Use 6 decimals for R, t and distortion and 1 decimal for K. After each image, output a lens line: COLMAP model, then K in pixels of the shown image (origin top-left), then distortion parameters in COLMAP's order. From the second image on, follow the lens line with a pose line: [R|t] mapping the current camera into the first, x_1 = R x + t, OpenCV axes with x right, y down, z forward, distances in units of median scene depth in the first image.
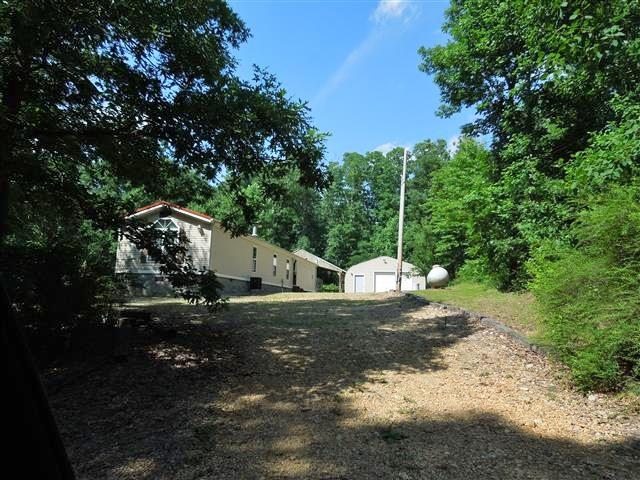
lens RADIAL K [[478.6, 0, 320.0], [0, 478.6, 240.0], [0, 0, 1]] dist [-0.008699, 0.003023]
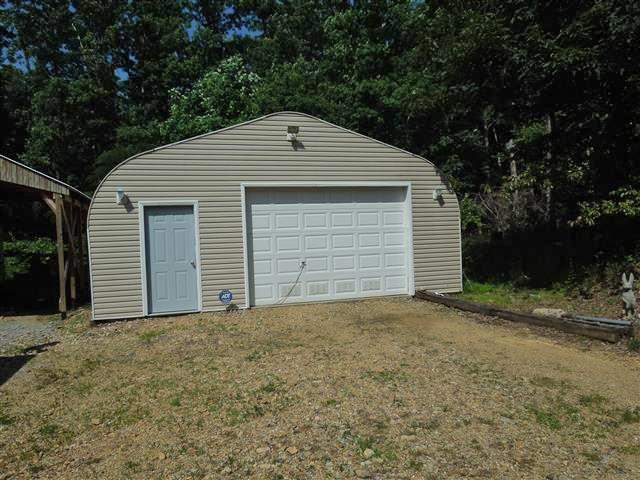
lens RADIAL K [[478.6, 0, 320.0], [0, 478.6, 240.0], [0, 0, 1]] dist [-0.008699, 0.003023]
pose [[0.869802, -0.060234, 0.489710, 0.029660], [-0.007533, 0.990783, 0.135246, 0.044984], [-0.493343, -0.121326, 0.861332, 0.596572]]
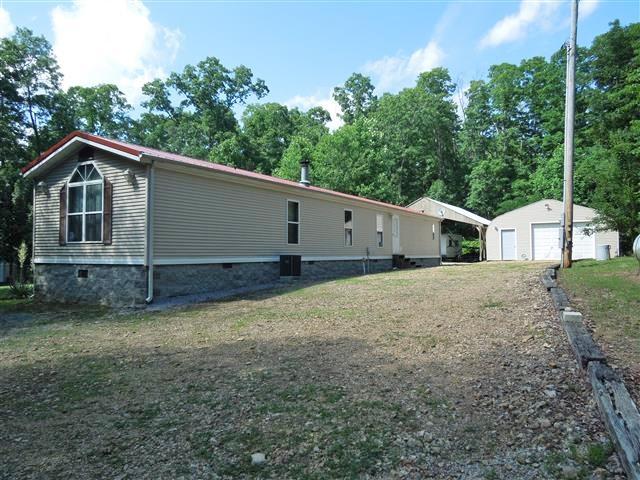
lens RADIAL K [[478.6, 0, 320.0], [0, 478.6, 240.0], [0, 0, 1]] dist [-0.008699, 0.003023]
pose [[0.944489, -0.040983, -0.325976, 0.037848], [0.074415, 0.993089, 0.090758, 0.004593], [0.320004, -0.109977, 0.941012, 0.199377]]
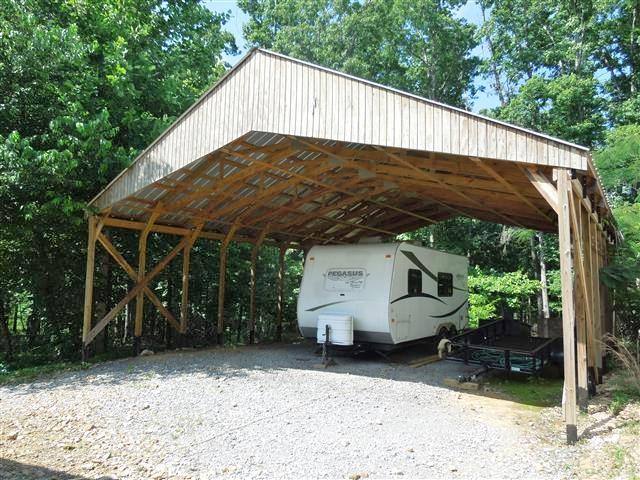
lens RADIAL K [[478.6, 0, 320.0], [0, 478.6, 240.0], [0, 0, 1]] dist [-0.008699, 0.003023]
pose [[0.929453, -0.039025, -0.366871, 0.023836], [0.051675, 0.998358, 0.024719, 0.059852], [0.365304, -0.041933, 0.929943, 0.697515]]
